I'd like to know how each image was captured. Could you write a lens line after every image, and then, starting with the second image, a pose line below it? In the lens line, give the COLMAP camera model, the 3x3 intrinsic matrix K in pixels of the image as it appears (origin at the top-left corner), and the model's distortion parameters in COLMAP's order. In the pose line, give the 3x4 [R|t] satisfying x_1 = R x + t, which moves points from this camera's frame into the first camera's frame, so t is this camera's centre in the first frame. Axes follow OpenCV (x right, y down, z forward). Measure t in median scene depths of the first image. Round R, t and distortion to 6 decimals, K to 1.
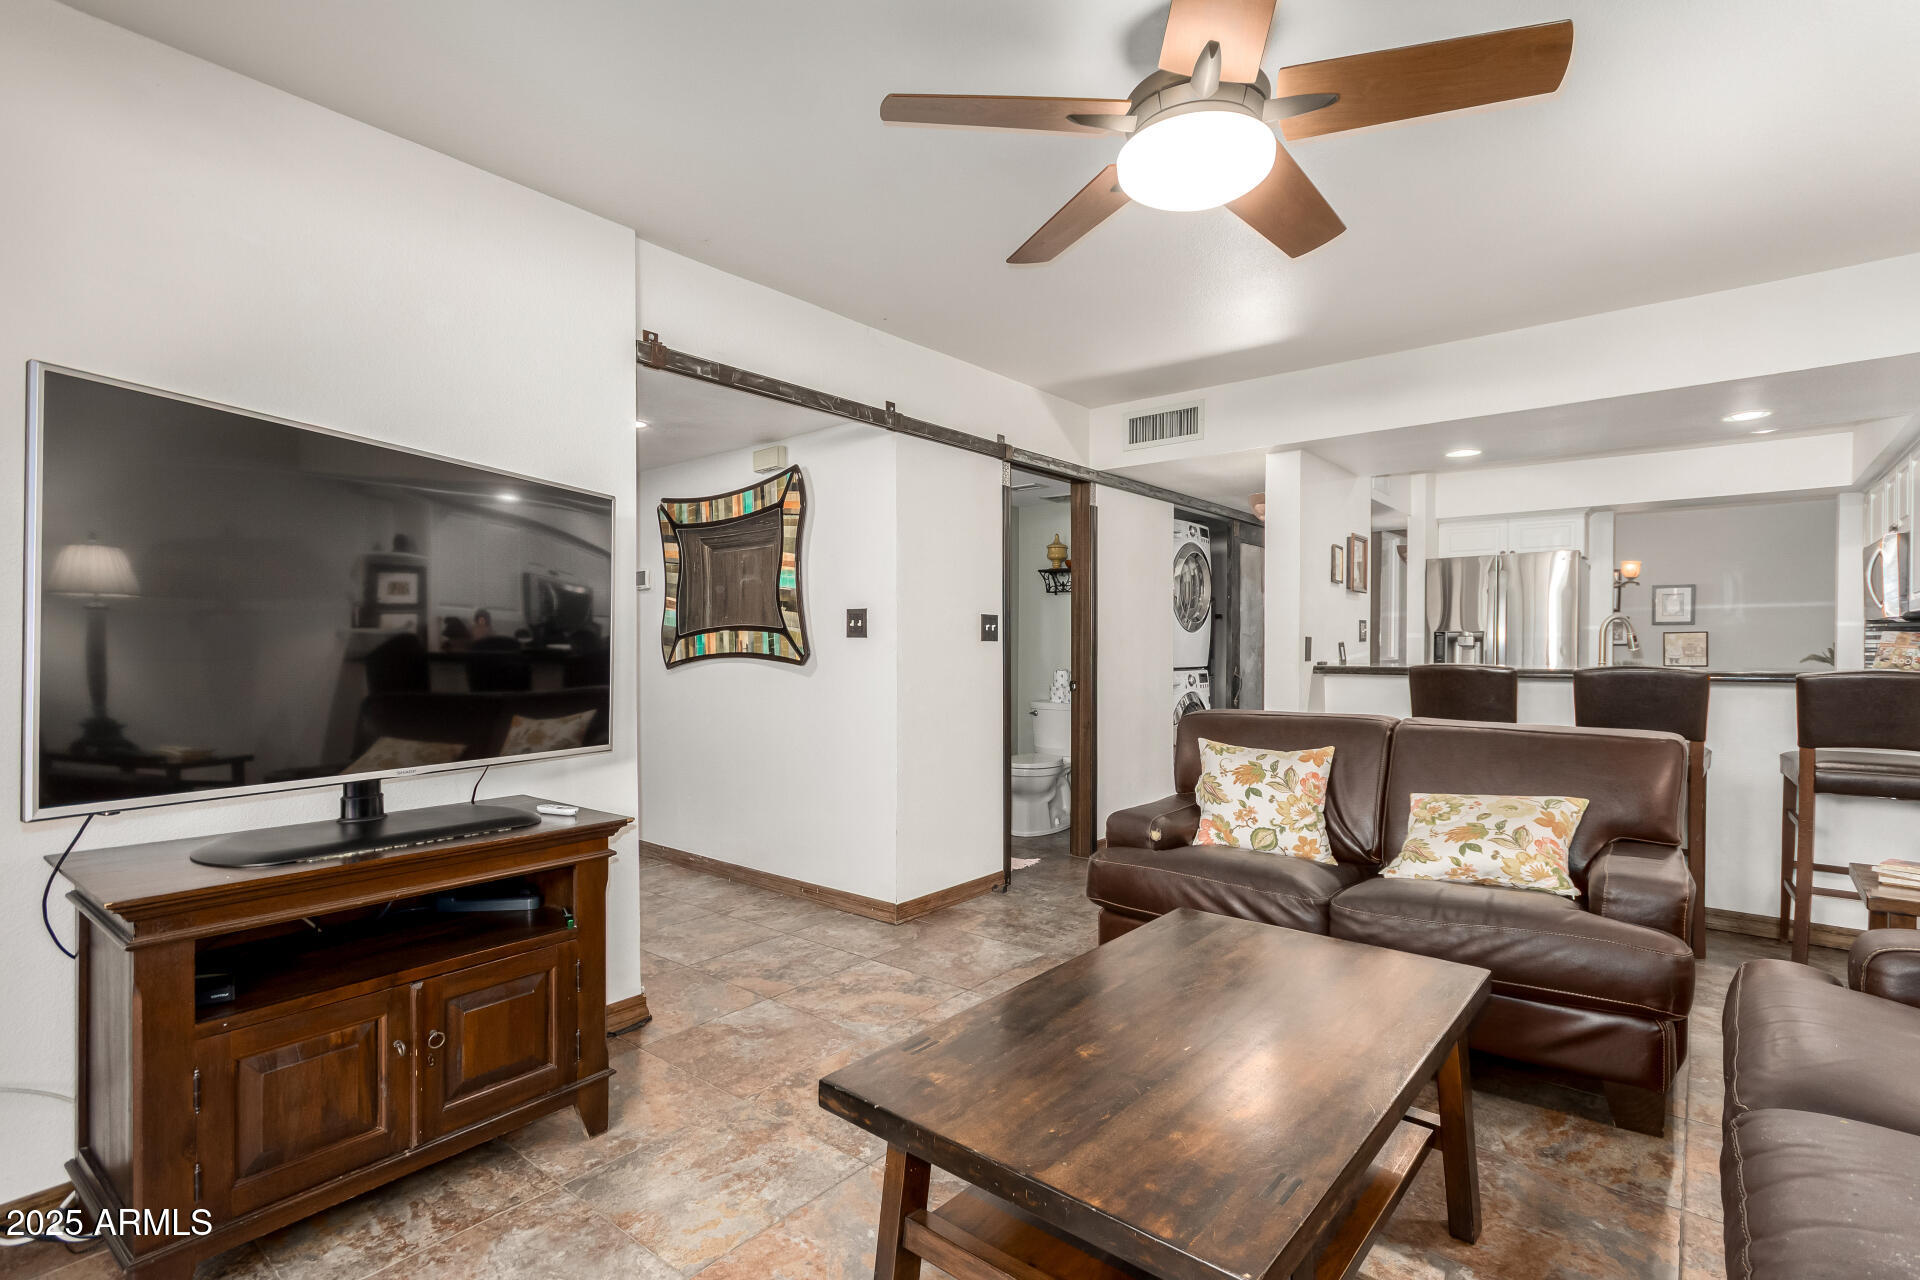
lens RADIAL K [[916.9, 0, 958.8], [0, 916.9, 650.1], [0, 0, 1]] dist [0.002103, 0.001635]
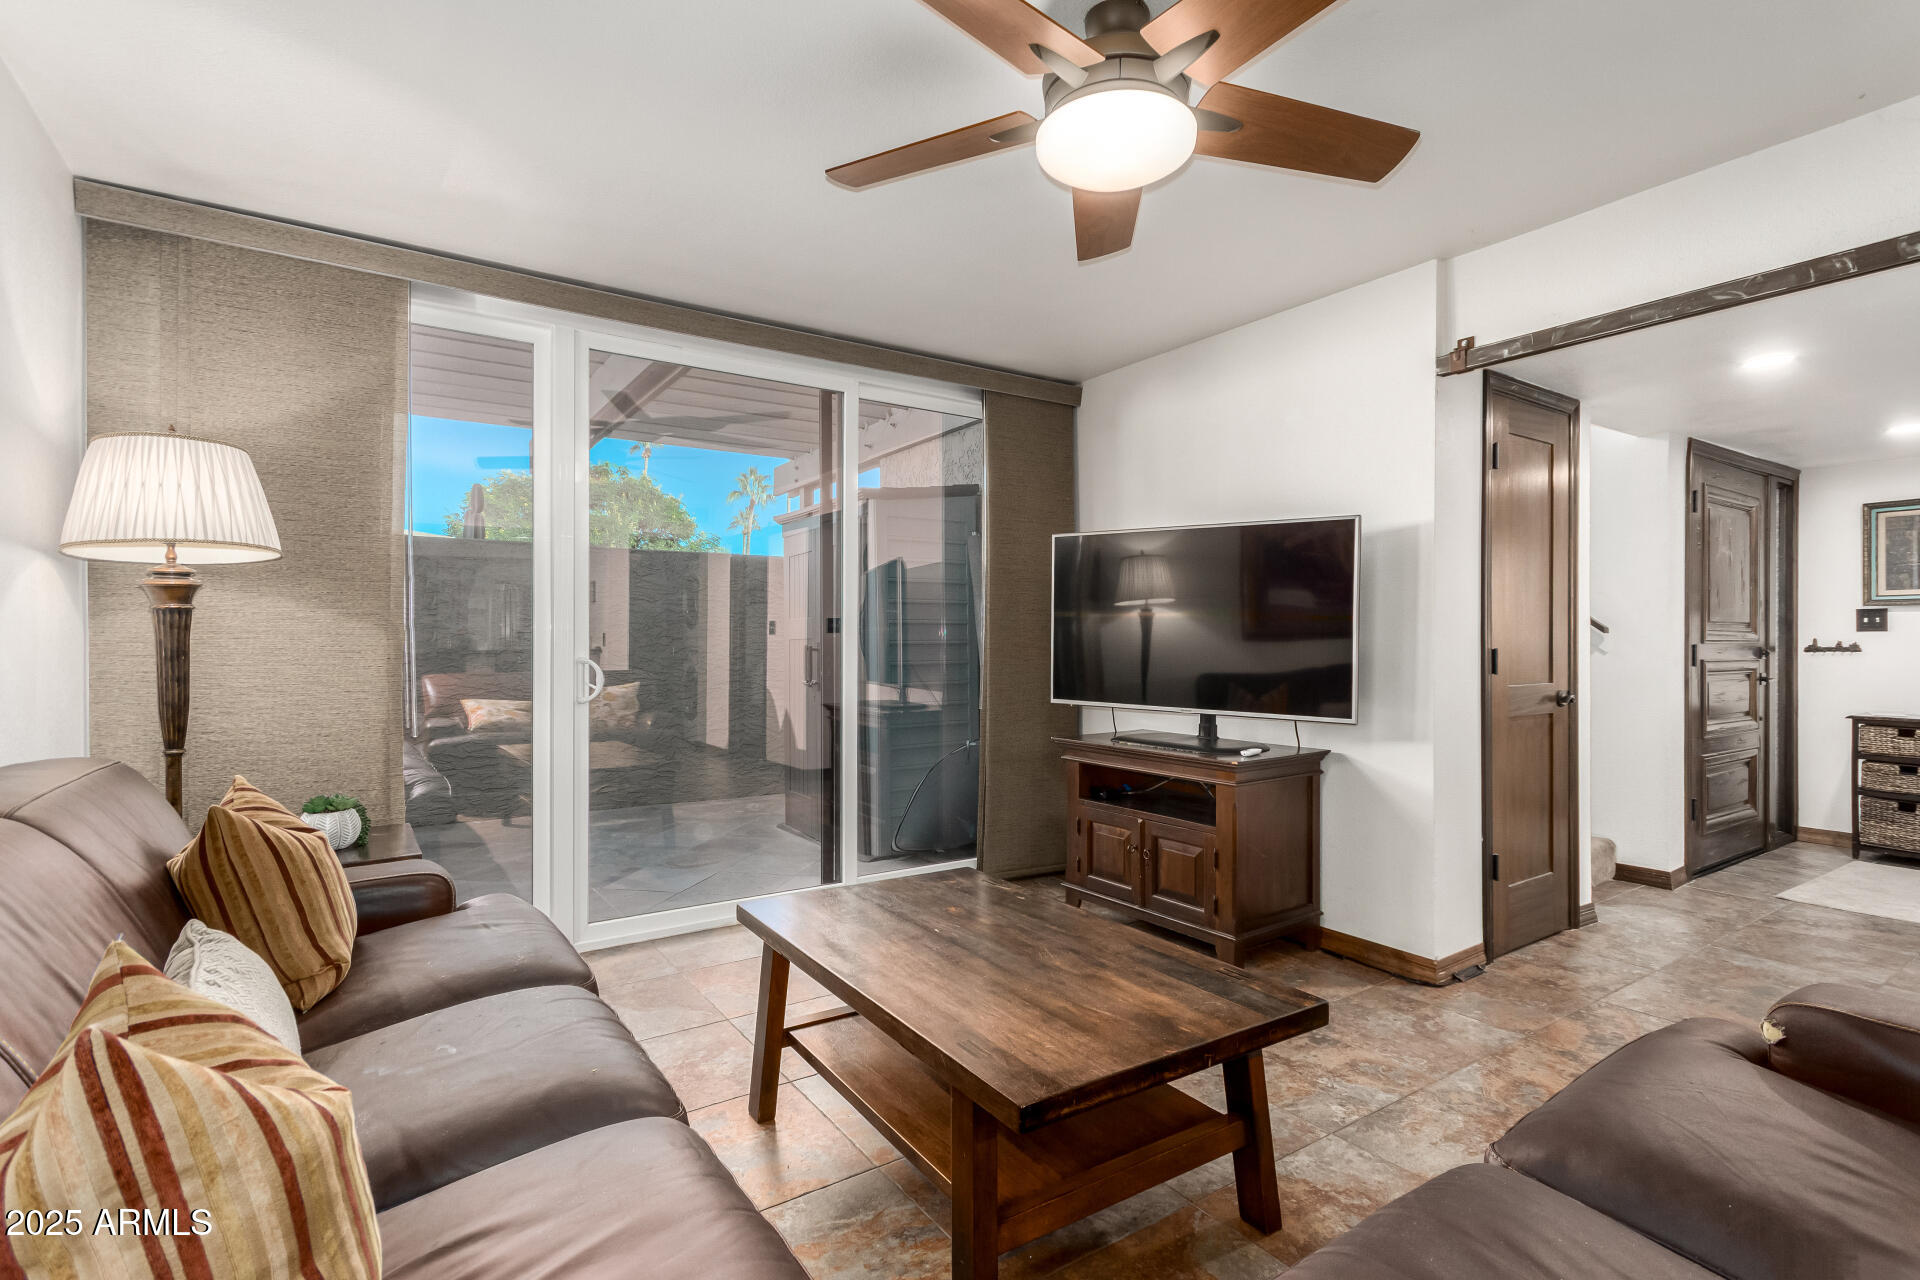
lens RADIAL K [[916.9, 0, 962.9], [0, 916.9, 636.7], [0, 0, 1]] dist [0.002103, 0.001635]
pose [[-0.291701, -0.007242, -0.956482, 0.845299], [-0.010697, 0.999934, -0.004308, 0.004083], [0.956450, 0.008975, -0.291759, 0.776303]]
